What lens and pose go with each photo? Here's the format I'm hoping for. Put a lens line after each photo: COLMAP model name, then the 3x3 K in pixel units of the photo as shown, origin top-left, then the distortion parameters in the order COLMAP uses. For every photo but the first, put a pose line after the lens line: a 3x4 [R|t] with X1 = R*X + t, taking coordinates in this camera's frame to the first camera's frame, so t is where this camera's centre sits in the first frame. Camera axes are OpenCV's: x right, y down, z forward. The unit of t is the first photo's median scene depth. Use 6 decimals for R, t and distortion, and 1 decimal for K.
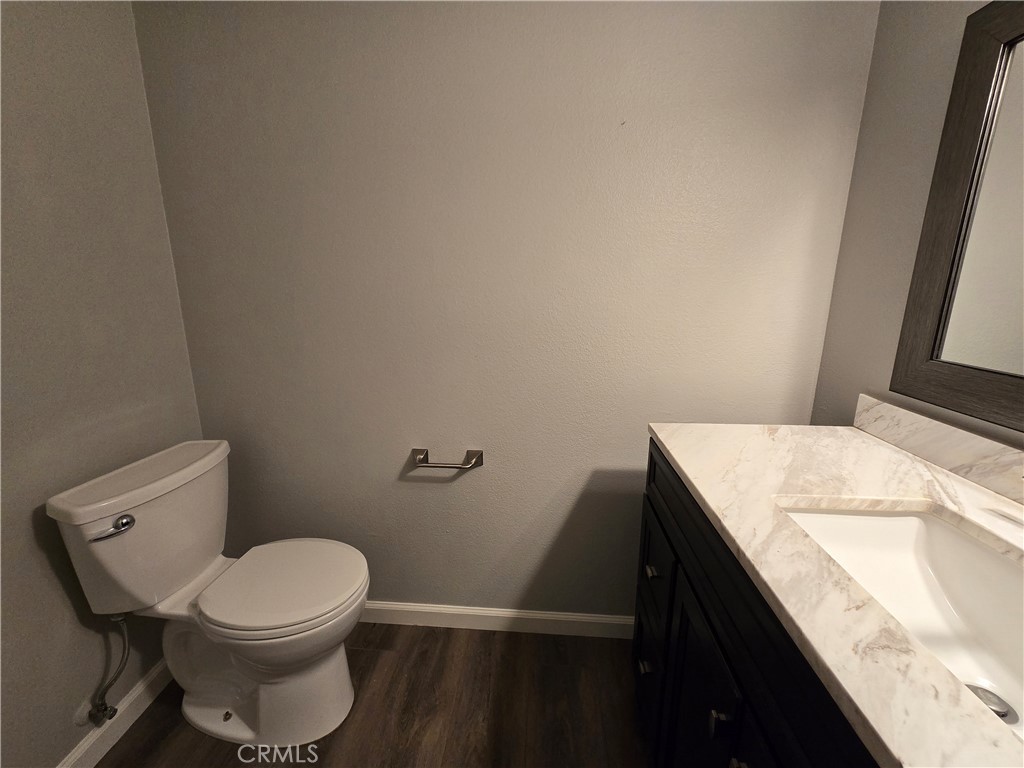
lens RADIAL K [[409.3, 0, 512.0], [0, 409.3, 384.0], [0, 0, 1]] dist [-0.001177, -0.000189]
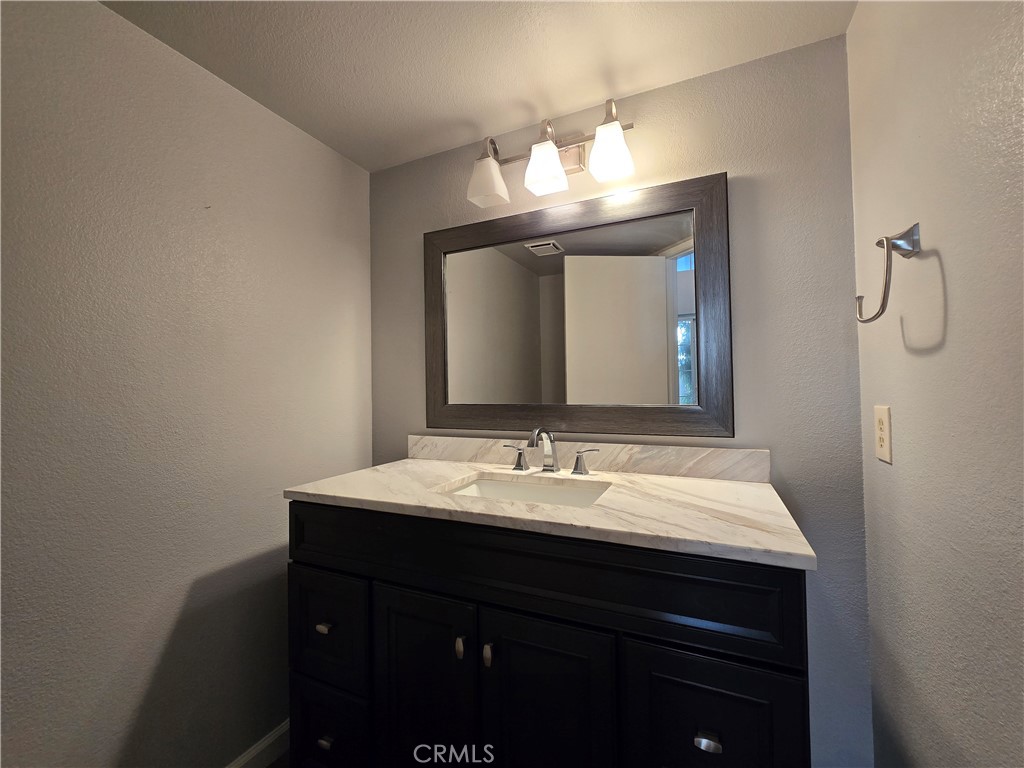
lens RADIAL K [[417.0, 0, 519.0], [0, 417.0, 381.6], [0, 0, 1]] dist [-0.001172, -0.000157]
pose [[0.339340, 0.018118, 0.940489, -0.549920], [0.233887, 0.966791, -0.103015, 0.101711], [-0.911123, 0.254925, 0.323834, 0.091736]]
